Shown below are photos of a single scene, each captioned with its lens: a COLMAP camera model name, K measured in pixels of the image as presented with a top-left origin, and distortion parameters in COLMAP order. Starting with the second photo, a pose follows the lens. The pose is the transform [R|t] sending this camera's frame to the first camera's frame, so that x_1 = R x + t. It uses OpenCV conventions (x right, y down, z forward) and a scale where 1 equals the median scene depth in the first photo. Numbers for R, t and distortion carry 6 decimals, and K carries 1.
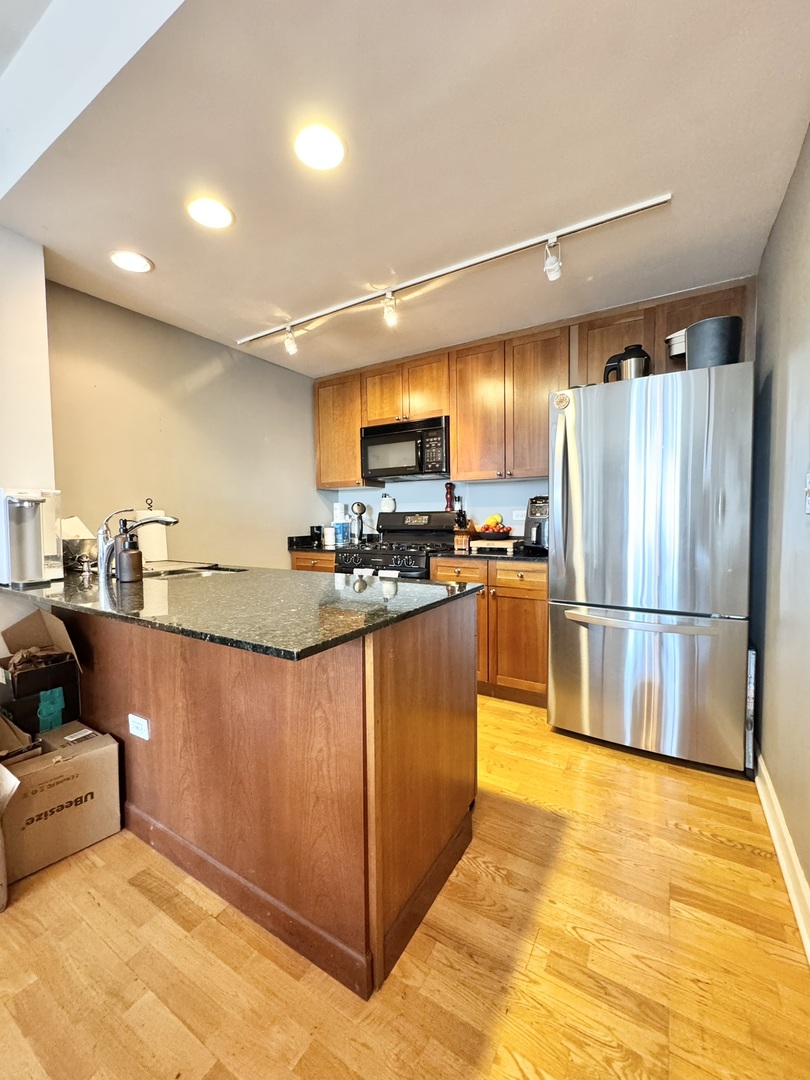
lens RADIAL K [[432.3, 0, 405.0], [0, 432.3, 540.0], [0, 0, 1]] dist [-0.005150, 0.000551]
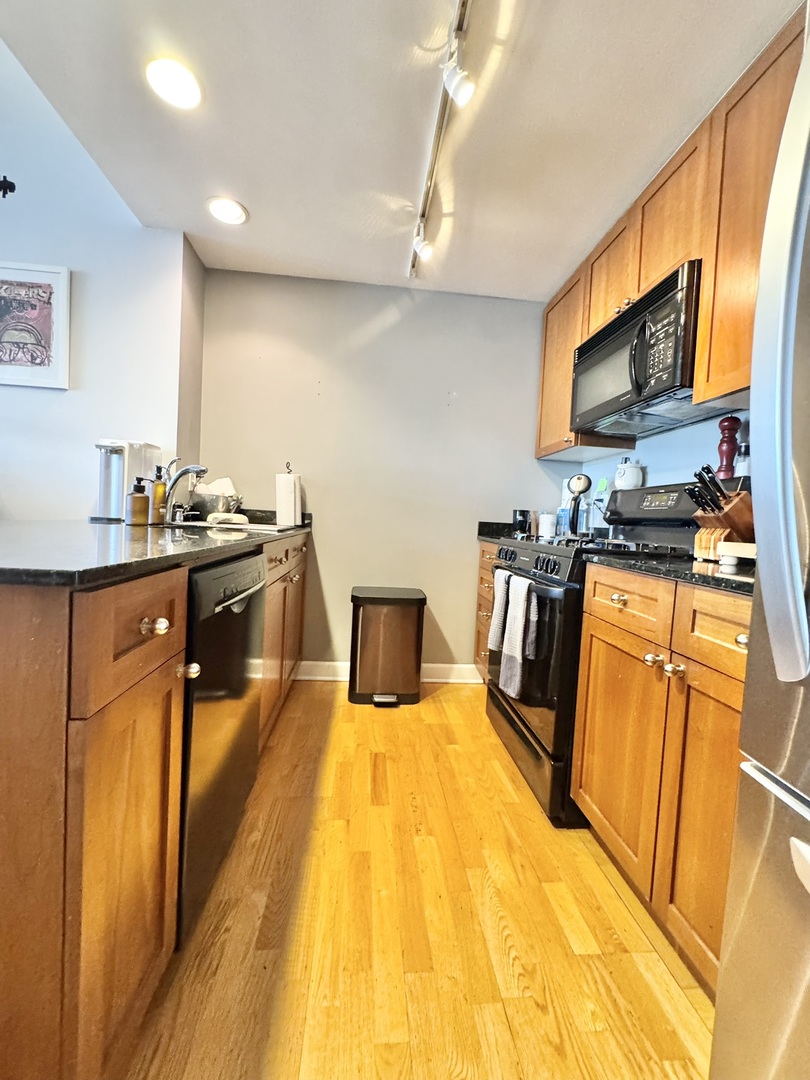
lens RADIAL K [[432.3, 0, 405.0], [0, 432.3, 540.0], [0, 0, 1]] dist [-0.005150, 0.000551]
pose [[0.594439, 0.084321, -0.799708, 0.290918], [-0.106290, 0.994000, 0.025800, 0.021506], [0.797085, 0.069665, 0.599835, 0.497744]]
